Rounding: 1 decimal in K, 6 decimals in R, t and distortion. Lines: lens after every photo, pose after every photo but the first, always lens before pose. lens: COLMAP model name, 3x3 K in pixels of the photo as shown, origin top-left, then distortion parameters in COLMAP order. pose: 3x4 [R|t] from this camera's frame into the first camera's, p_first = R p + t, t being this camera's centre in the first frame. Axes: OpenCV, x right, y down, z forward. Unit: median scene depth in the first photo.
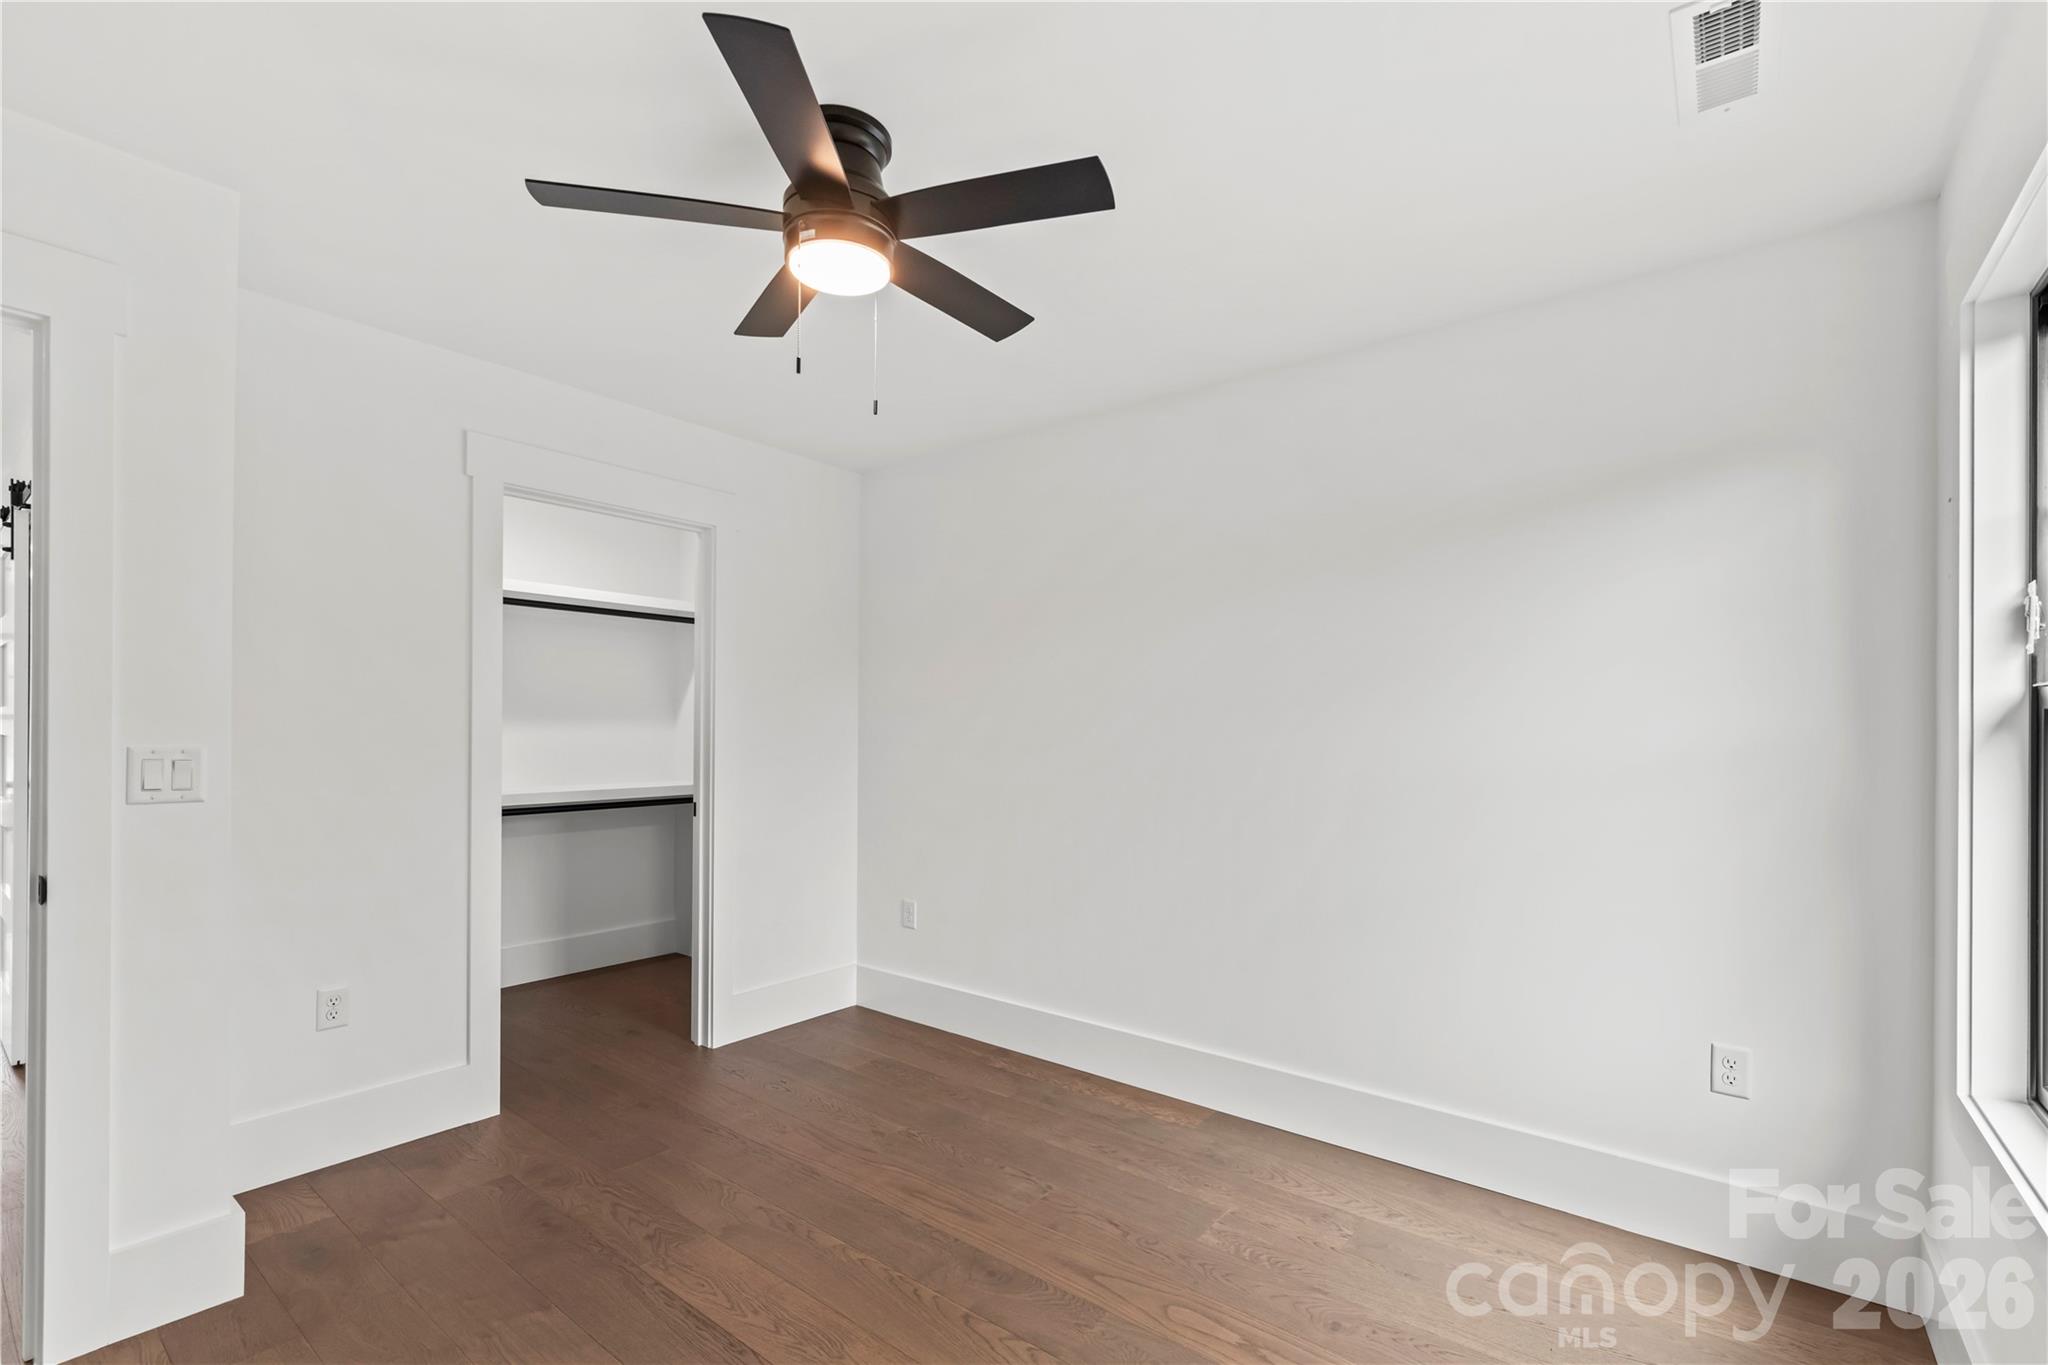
lens RADIAL K [[893.1, 0, 1026.2], [0, 893.1, 723.0], [0, 0, 1]] dist [-0.000314, -0.000048]
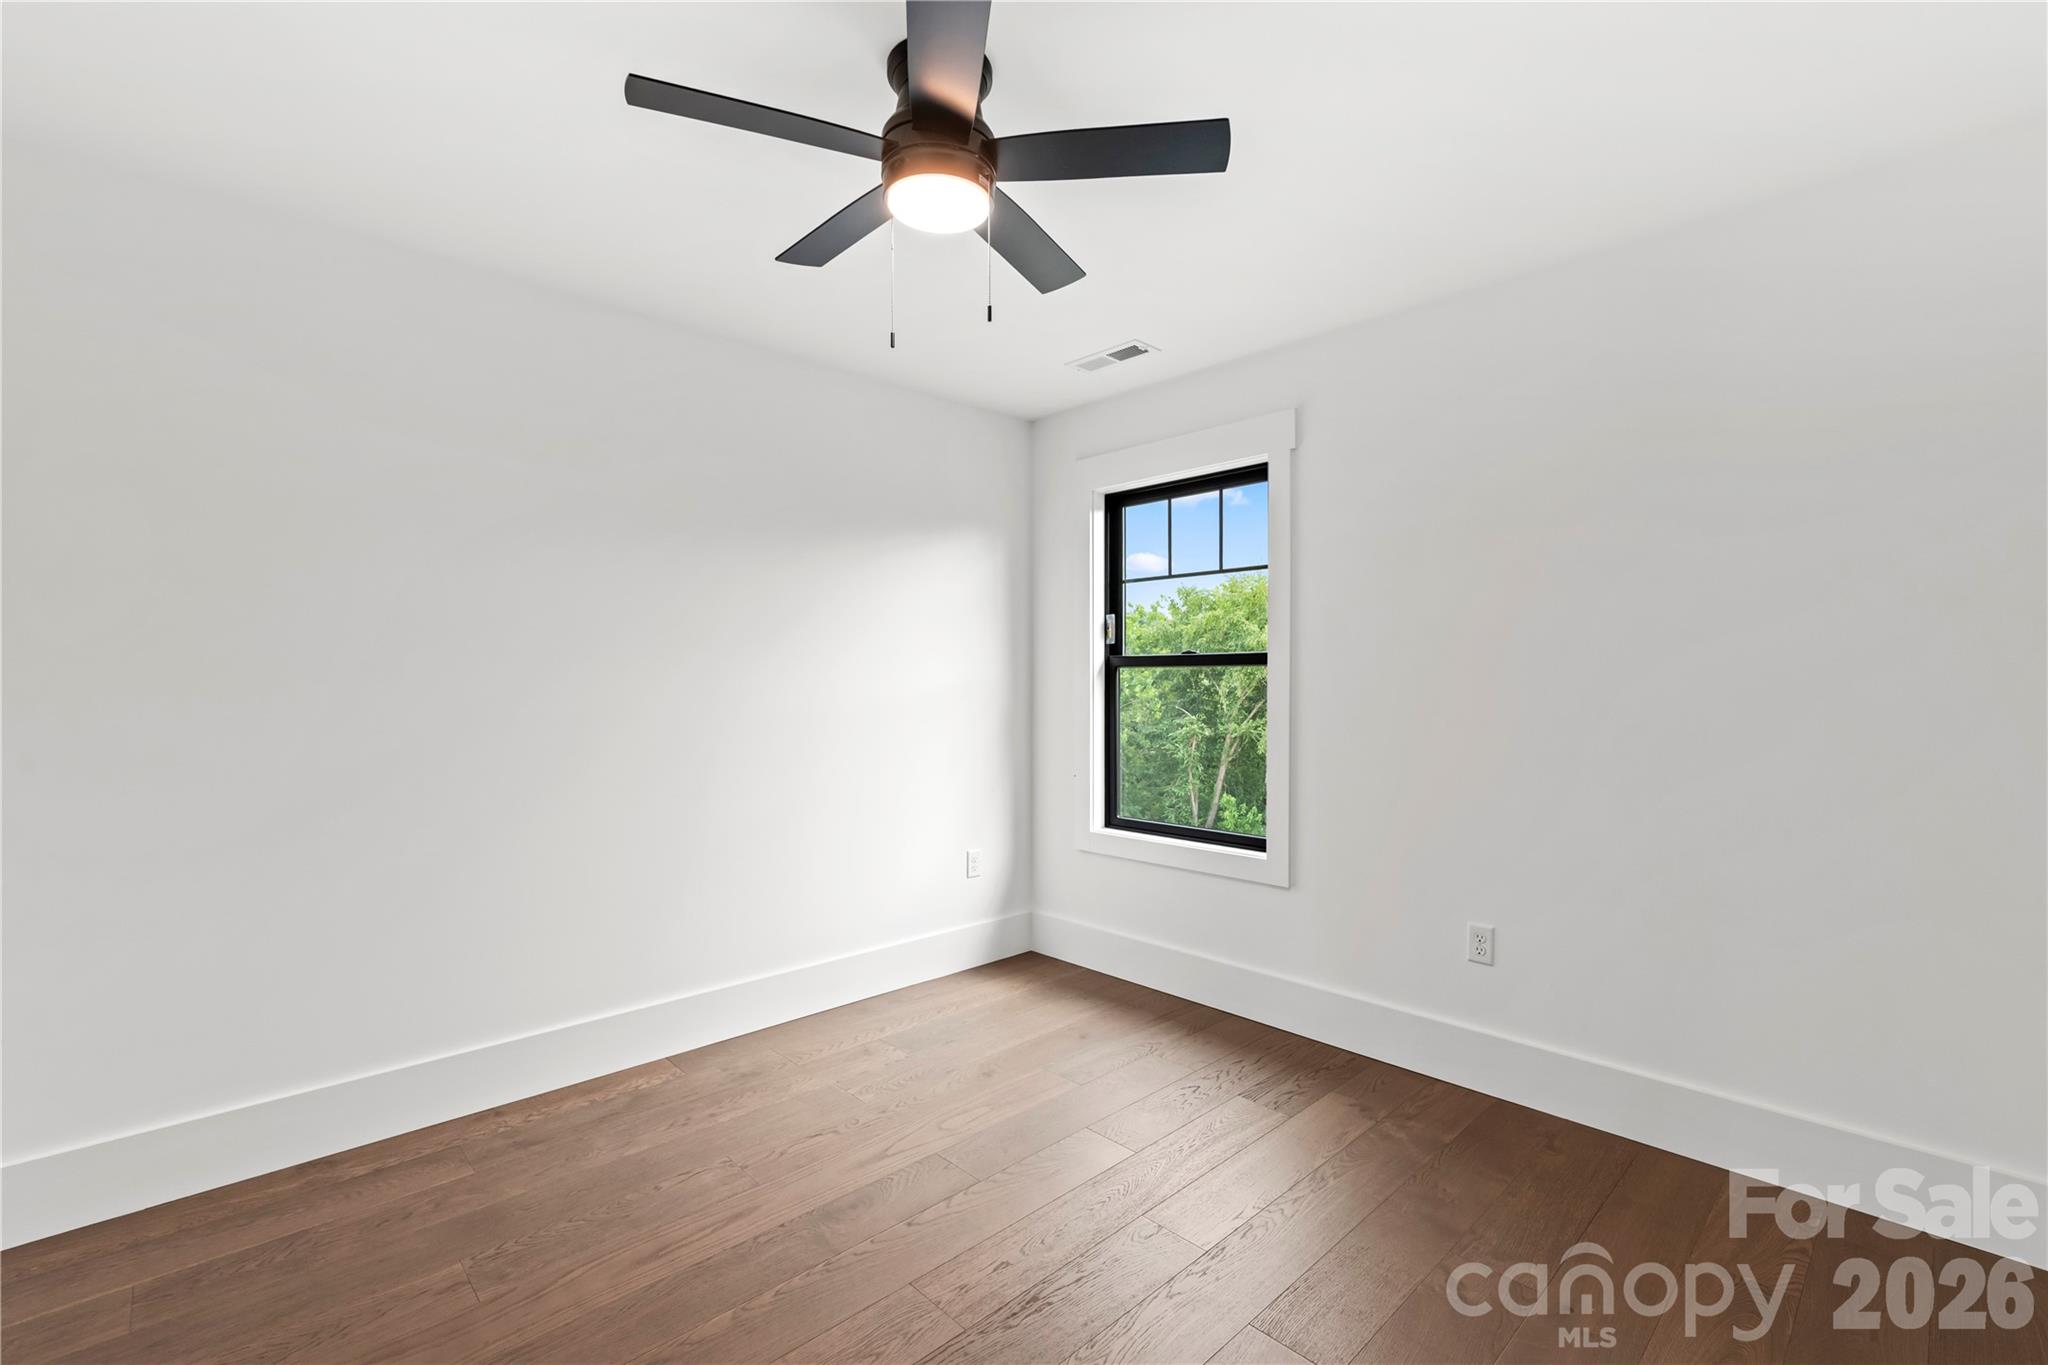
lens RADIAL K [[886.7, 0, 1024.0], [0, 886.7, 682.5], [0, 0, 1]] dist [-0.000256, -0.000190]
pose [[0.147827, -0.009922, 0.988963, -0.907399], [-0.004967, 0.999930, 0.010775, 0.001524], [-0.989001, -0.006505, 0.147768, 0.590324]]
